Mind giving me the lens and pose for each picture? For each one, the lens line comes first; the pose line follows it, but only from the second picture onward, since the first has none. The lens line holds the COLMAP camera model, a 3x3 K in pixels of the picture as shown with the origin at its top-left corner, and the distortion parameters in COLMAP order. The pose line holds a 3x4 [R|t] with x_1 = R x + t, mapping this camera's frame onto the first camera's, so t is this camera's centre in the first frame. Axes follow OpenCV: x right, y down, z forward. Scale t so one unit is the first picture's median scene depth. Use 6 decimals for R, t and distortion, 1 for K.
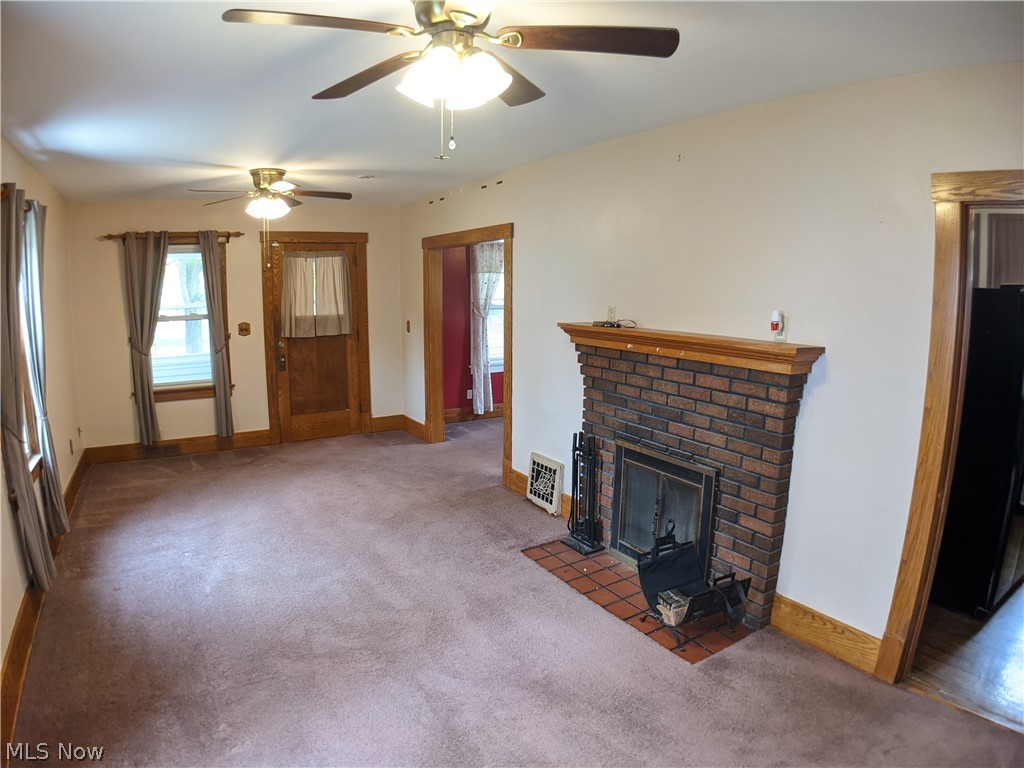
lens RADIAL K [[610.5, 0, 509.5], [0, 610.5, 381.4], [0, 0, 1]] dist [-0.203155, 0.030878]
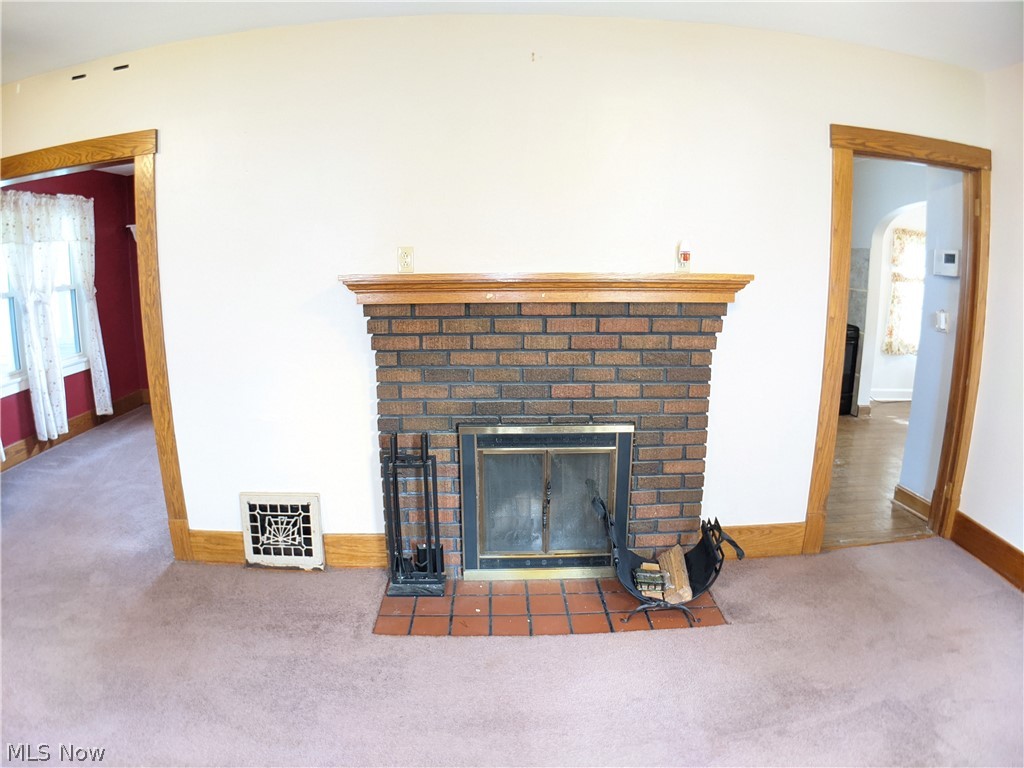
lens RADIAL K [[610.5, 0, 509.5], [0, 610.5, 381.4], [0, 0, 1]] dist [-0.203155, 0.030878]
pose [[0.497531, -0.174812, 0.849649, -0.386400], [0.144282, 0.982516, 0.117661, -0.035171], [-0.855363, 0.064049, 0.514054, 0.533959]]
